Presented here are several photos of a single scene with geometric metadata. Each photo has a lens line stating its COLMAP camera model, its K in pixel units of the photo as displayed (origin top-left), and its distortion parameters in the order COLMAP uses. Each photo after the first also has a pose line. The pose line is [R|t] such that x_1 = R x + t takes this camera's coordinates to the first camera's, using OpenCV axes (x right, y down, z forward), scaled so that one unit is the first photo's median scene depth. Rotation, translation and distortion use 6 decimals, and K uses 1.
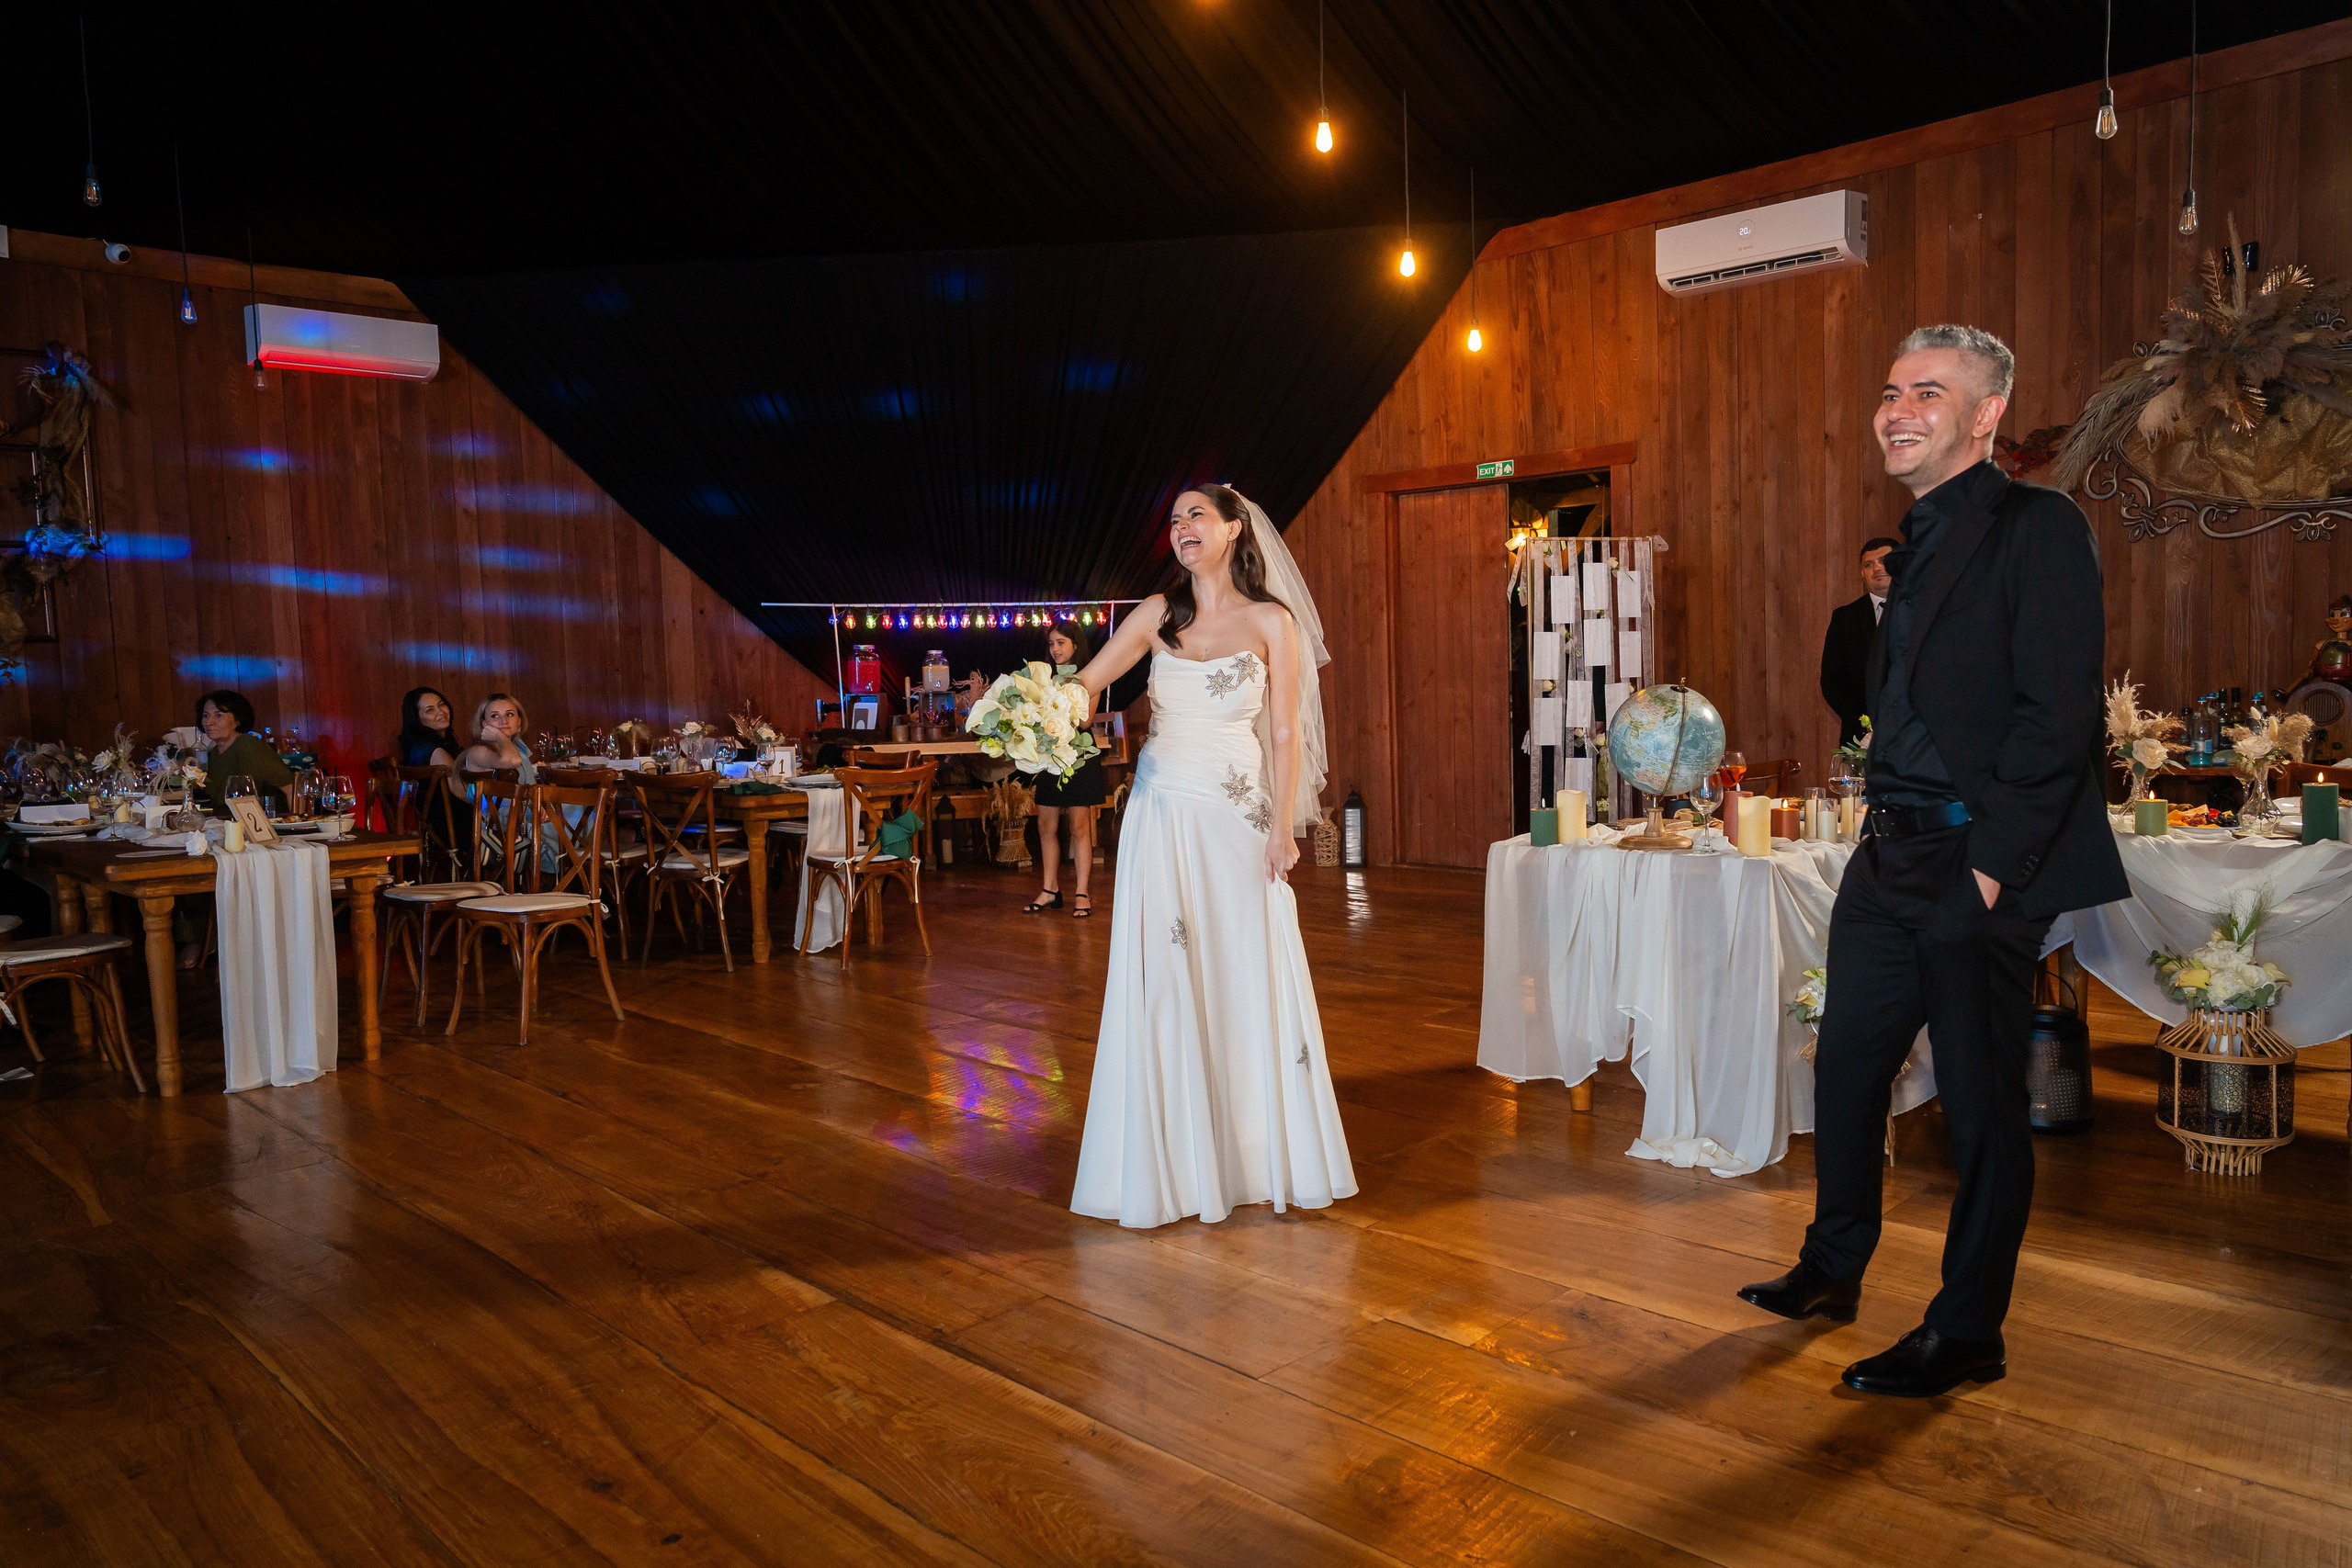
lens RADIAL K [[1644.7, 0, 1158.3], [0, 1644.7, 794.0], [0, 0, 1]] dist [-0.005358, 0.004257]
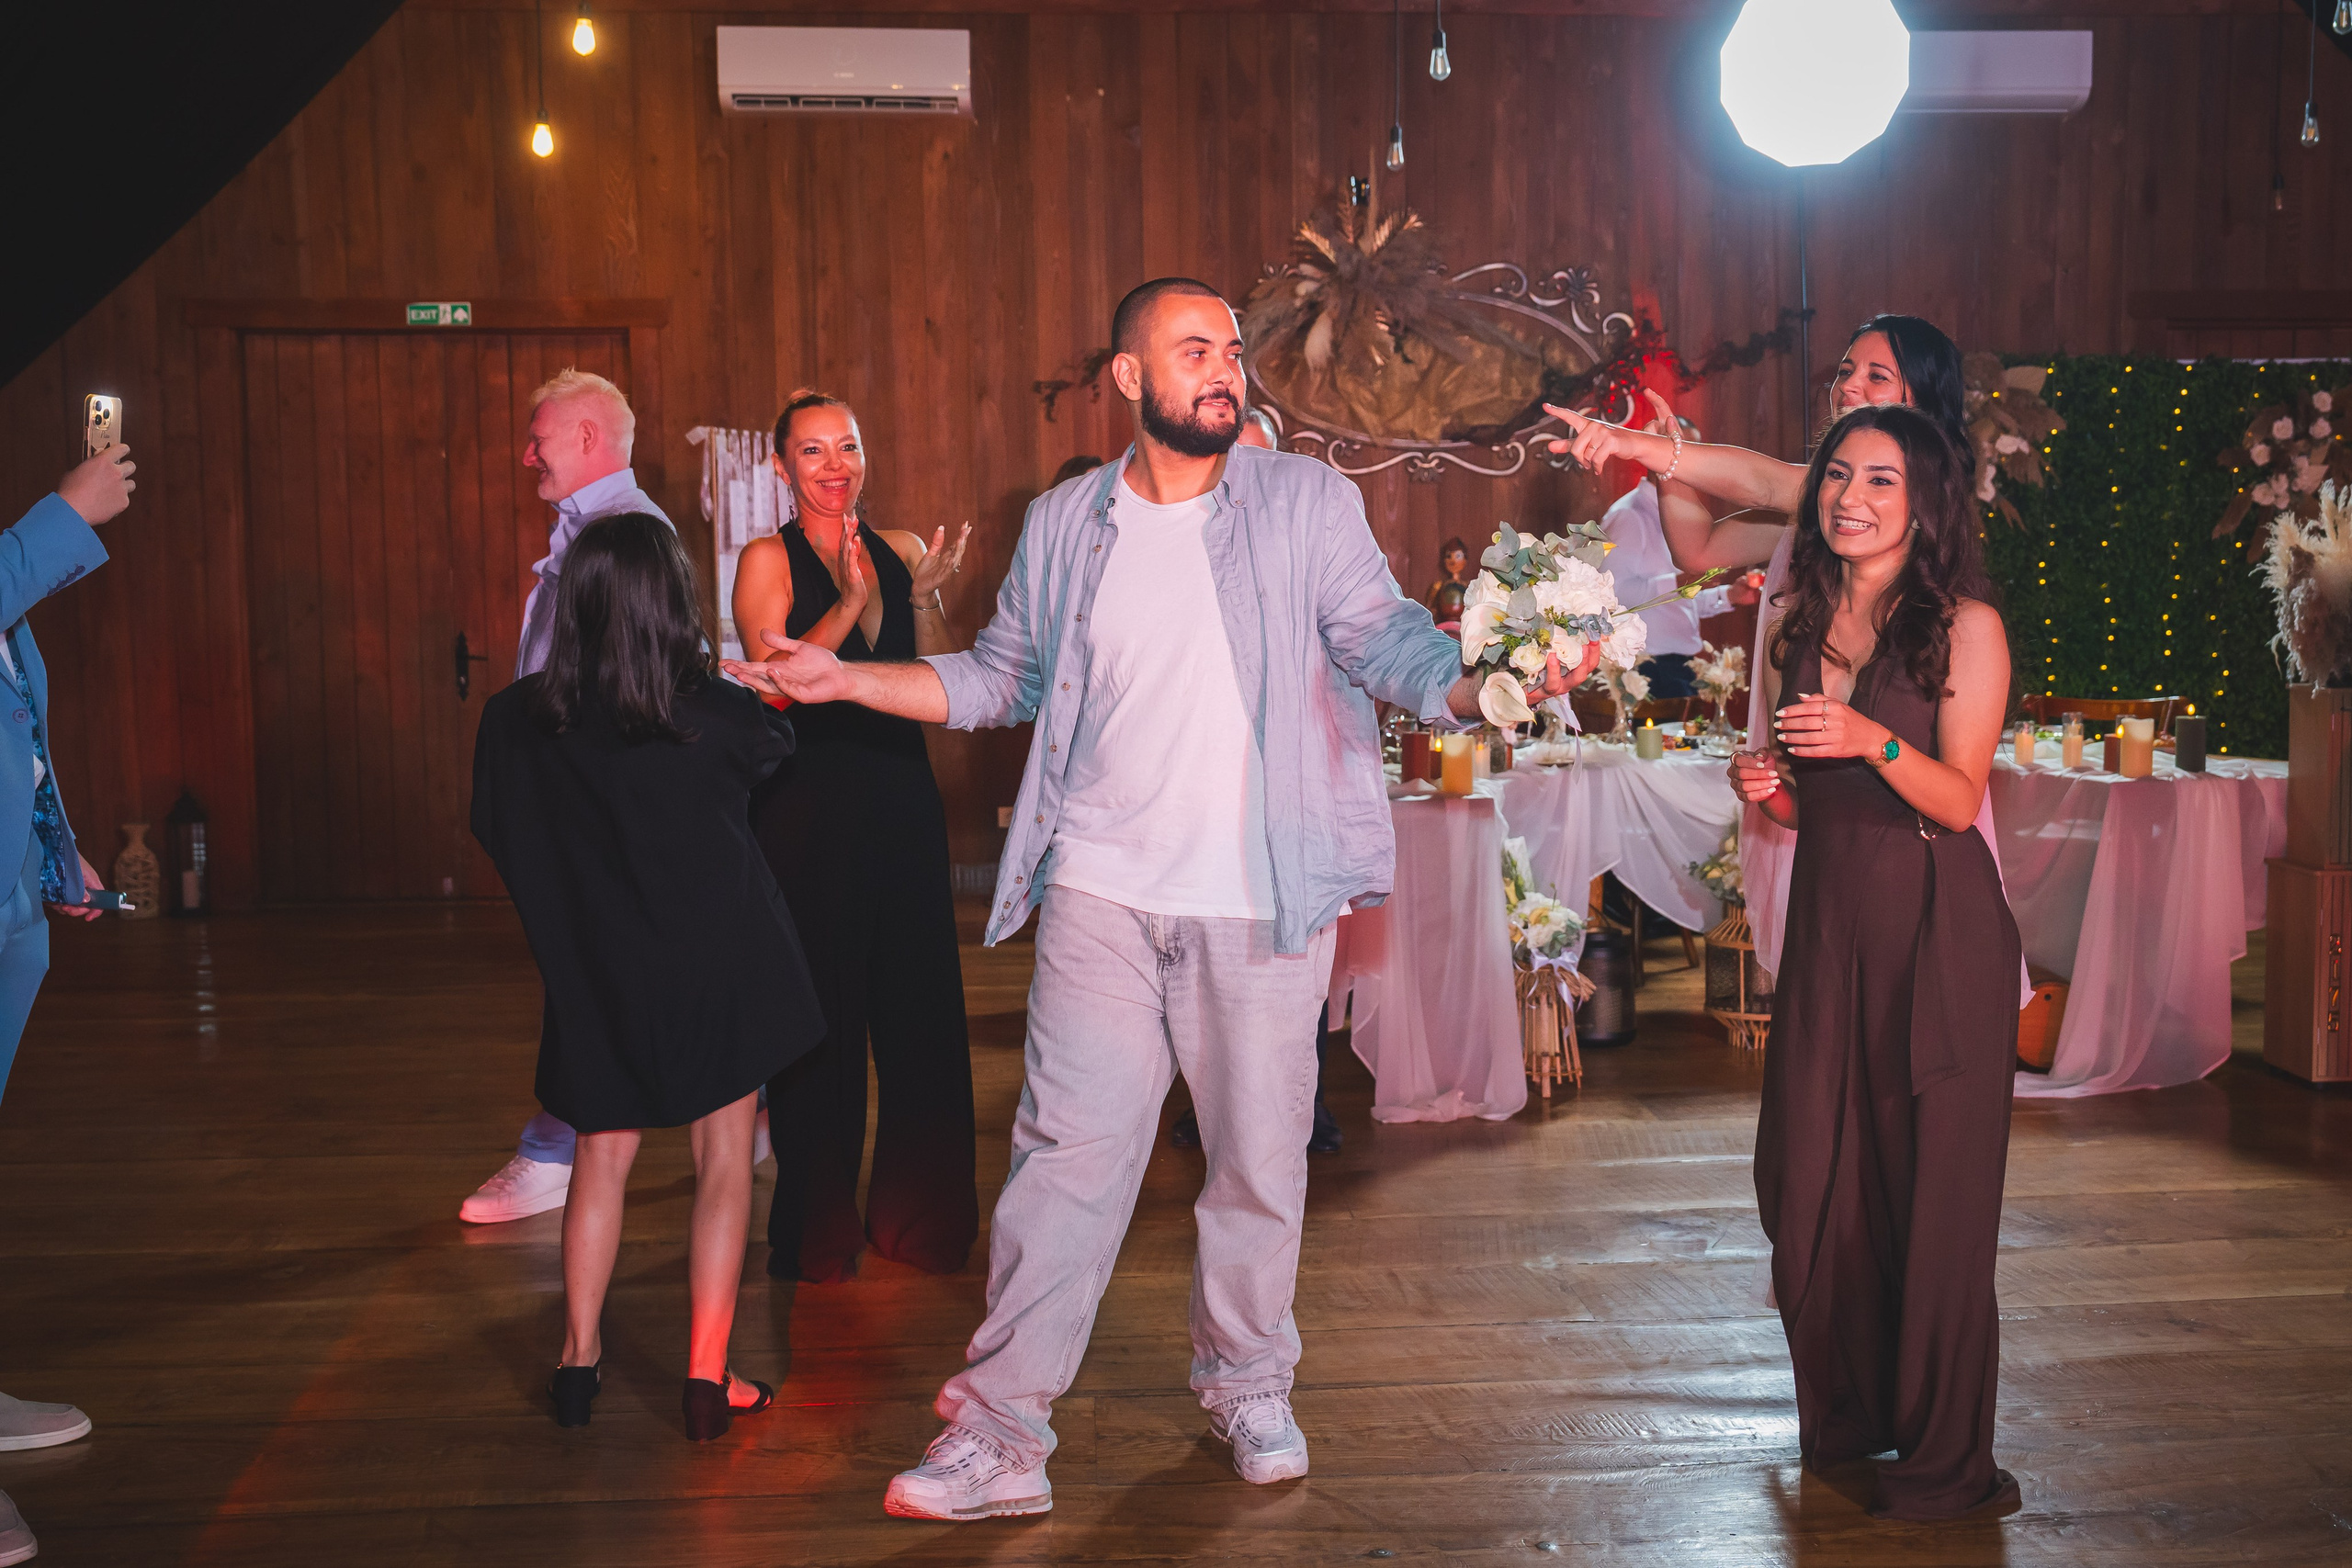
lens RADIAL K [[2627.1, 0, 1197.4], [0, 2627.1, 796.8], [0, 0, 1]] dist [-0.004033, 0.000000]
pose [[0.638232, -0.049551, 0.768248, -0.515414], [0.052338, 0.998410, 0.020916, -0.001862], [-0.768063, 0.026859, 0.639811, 0.065251]]
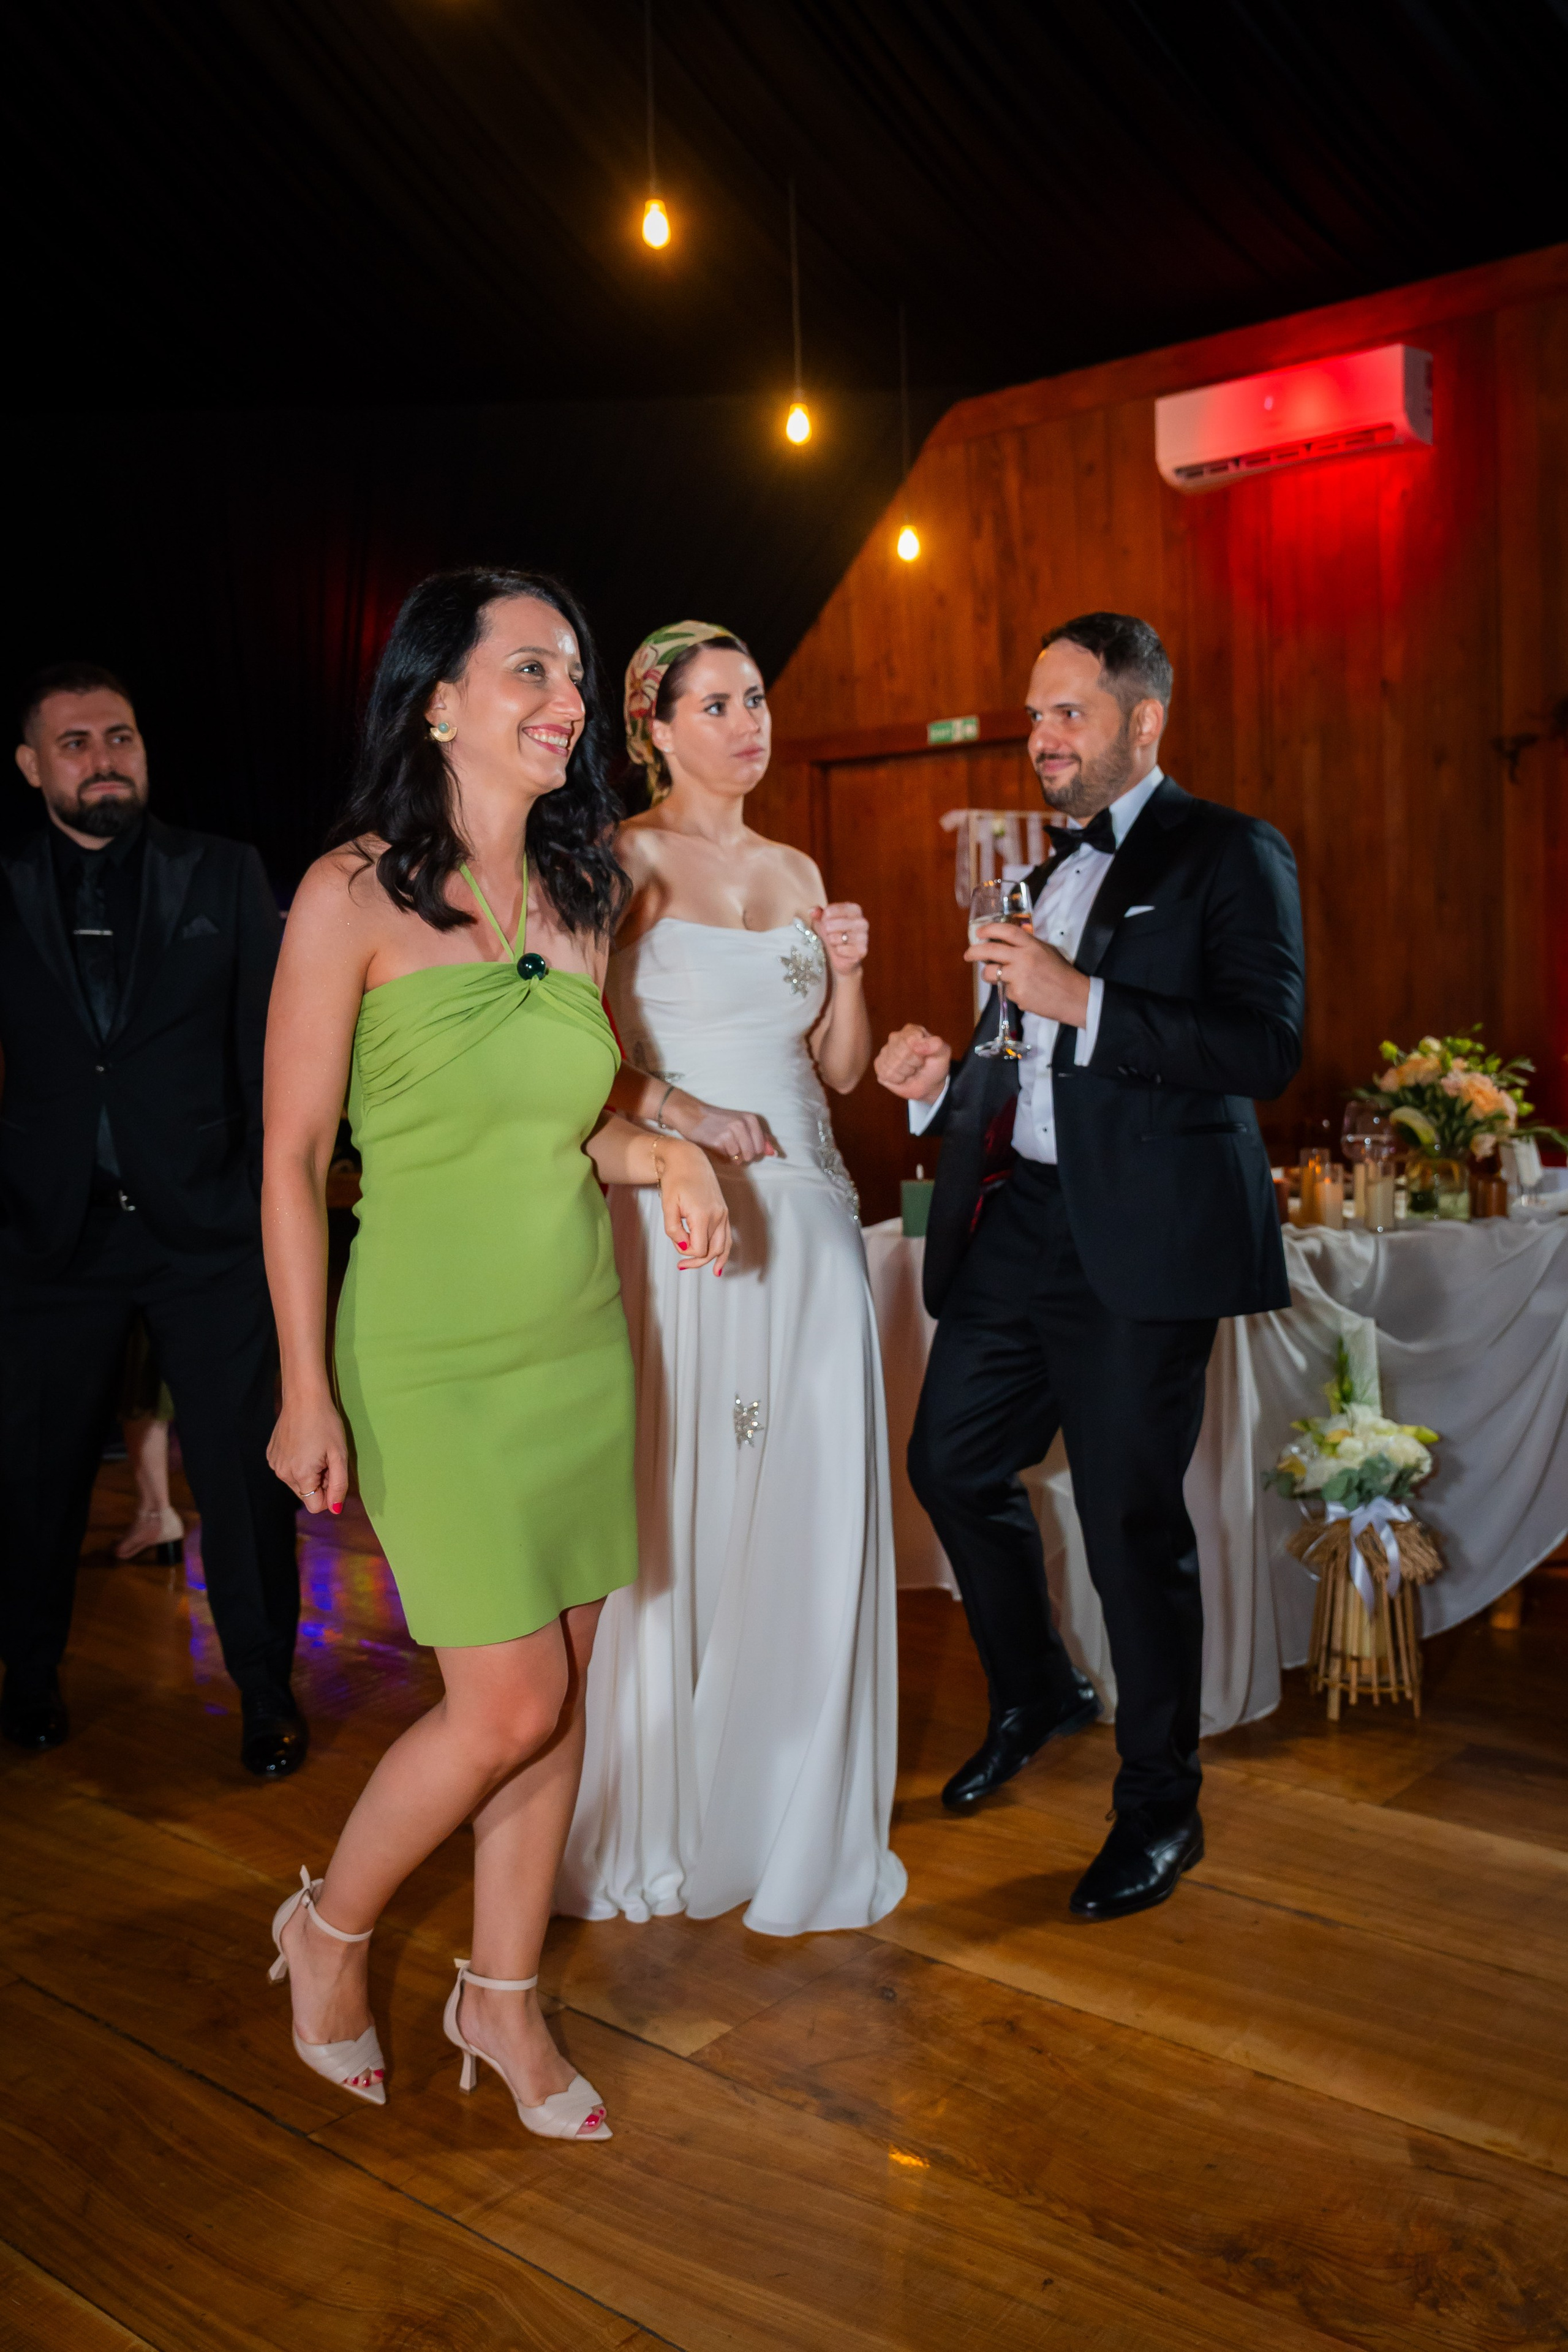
lens RADIAL K [[2108.7, 0, 787.1], [0, 2108.7, 1156.1], [0, 0, 1]] dist [-0.013373, 0.012974]
pose [[0.996822, -0.001600, 0.079649, 0.065518], [0.002915, 0.999861, -0.016399, 0.007294], [-0.079611, 0.016579, 0.996688, 0.088779]]
